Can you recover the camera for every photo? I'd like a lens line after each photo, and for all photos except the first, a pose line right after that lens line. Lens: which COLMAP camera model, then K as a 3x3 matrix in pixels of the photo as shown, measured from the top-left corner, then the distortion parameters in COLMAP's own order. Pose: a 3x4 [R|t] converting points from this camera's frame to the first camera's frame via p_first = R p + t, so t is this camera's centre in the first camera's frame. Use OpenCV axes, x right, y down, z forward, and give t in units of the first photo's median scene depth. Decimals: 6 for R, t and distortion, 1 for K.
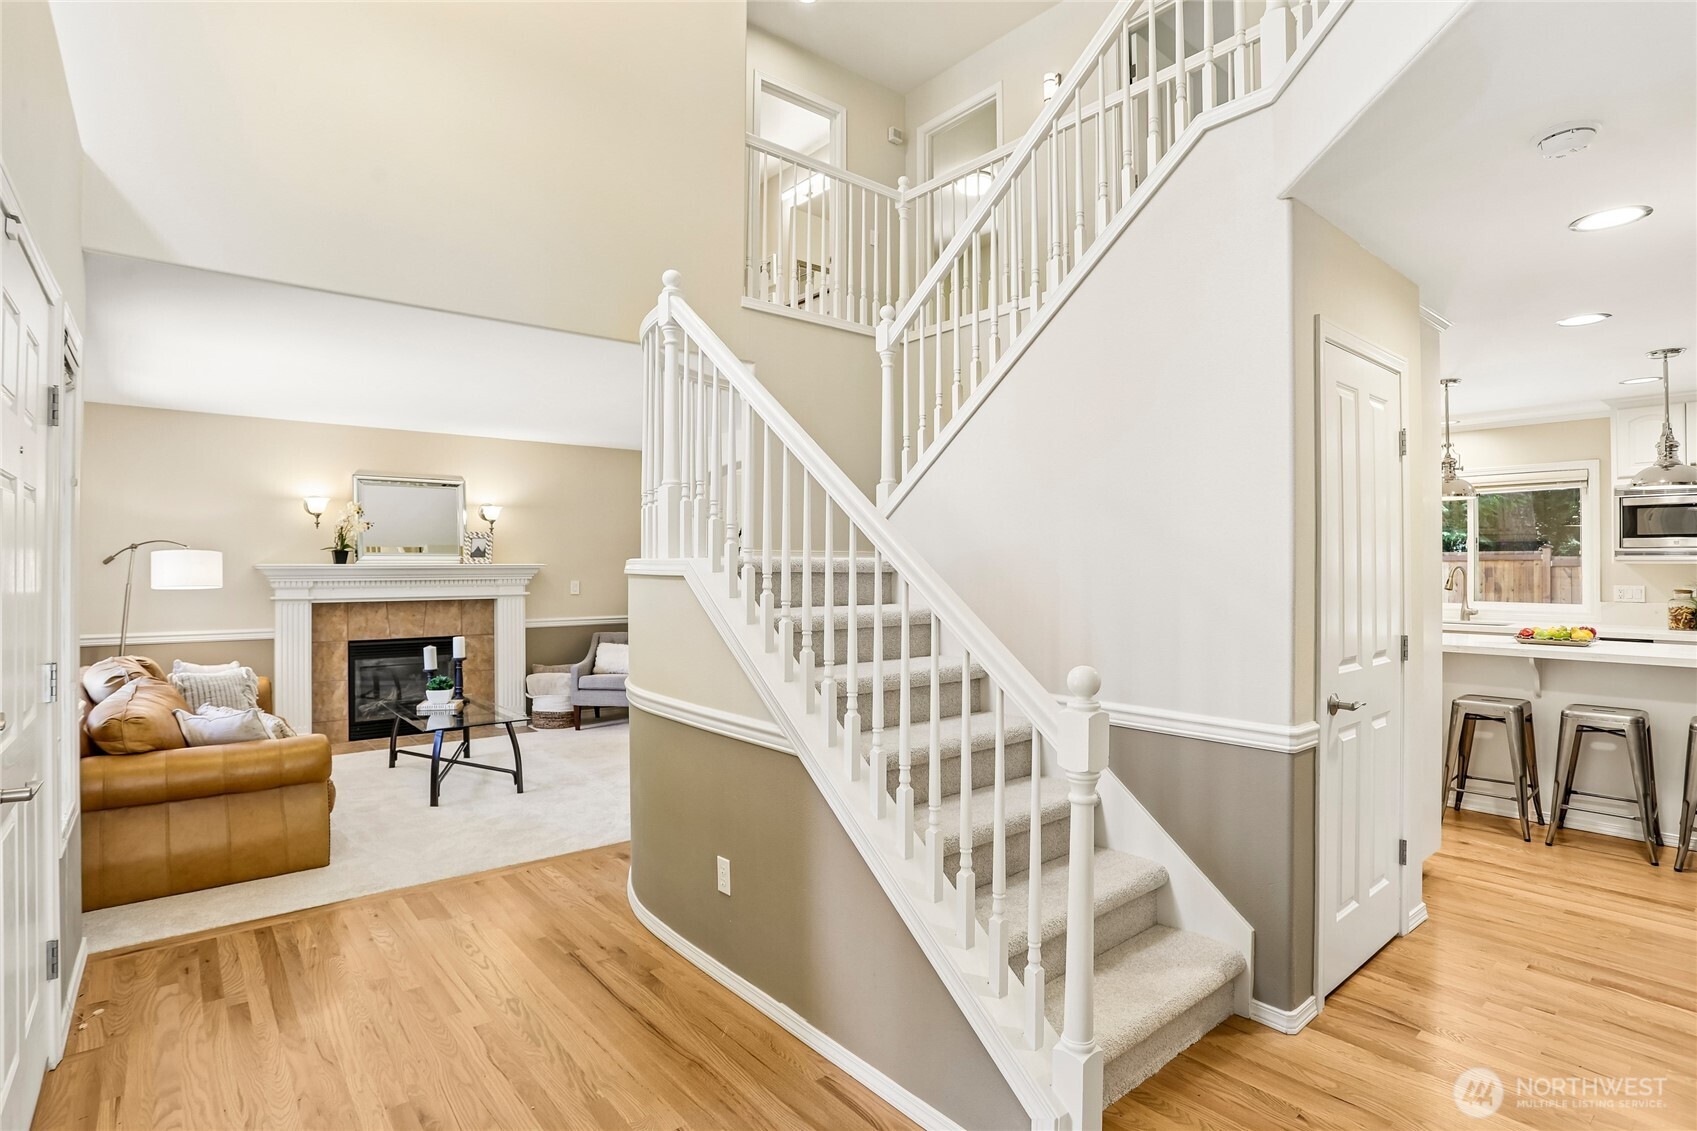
lens RADIAL K [[841.5, 0, 834.6], [0, 841.5, 567.2], [0, 0, 1]] dist [-0.062470, 0.025276]
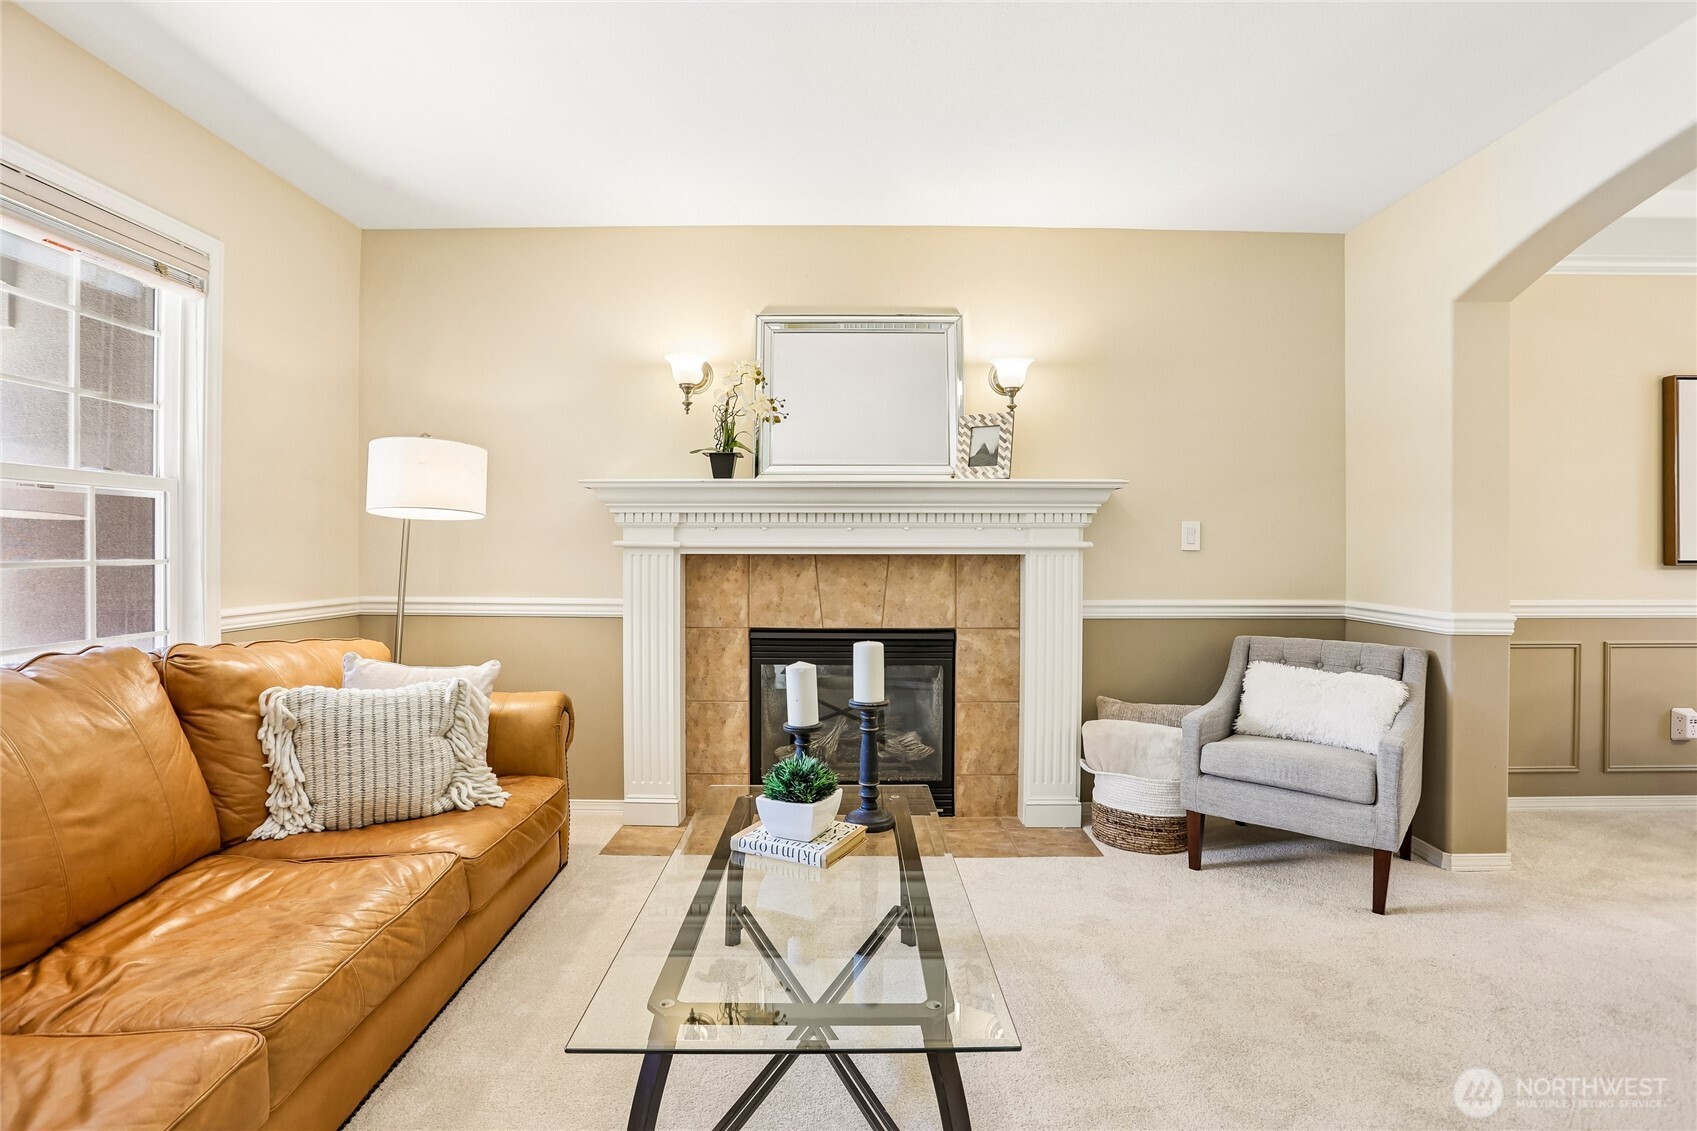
lens RADIAL K [[841.5, 0, 848.2], [0, 841.5, 548.5], [0, 0, 1]] dist [-0.062470, 0.025276]
pose [[0.781505, 0.004220, -0.623885, -0.203289], [-0.003434, 0.999991, 0.002462, 0.036947], [0.623889, 0.000218, 0.781513, 0.619899]]
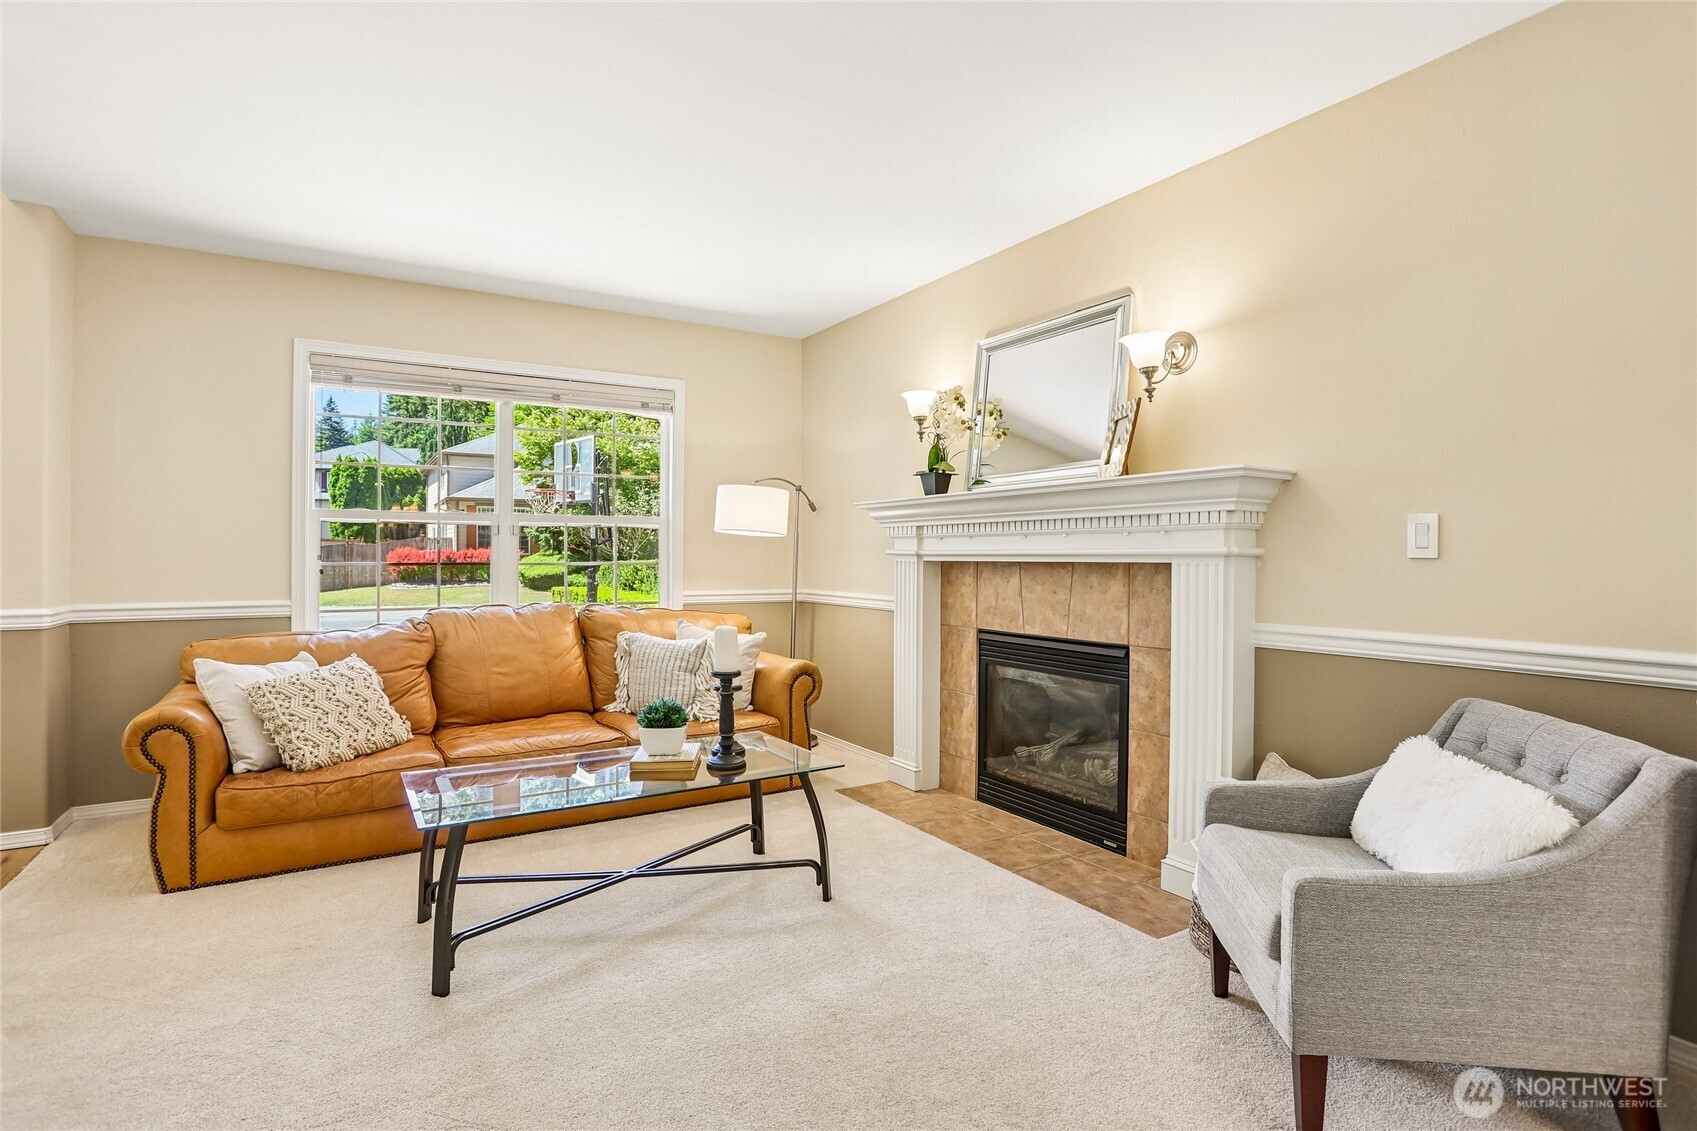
lens RADIAL K [[841.5, 0, 831.1], [0, 841.5, 559.8], [0, 0, 1]] dist [-0.062470, 0.025276]
pose [[-0.138570, 0.005367, -0.990338, 0.010036], [-0.001223, 0.999984, 0.005591, 0.038024], [0.990352, 0.001986, -0.138561, 0.984315]]
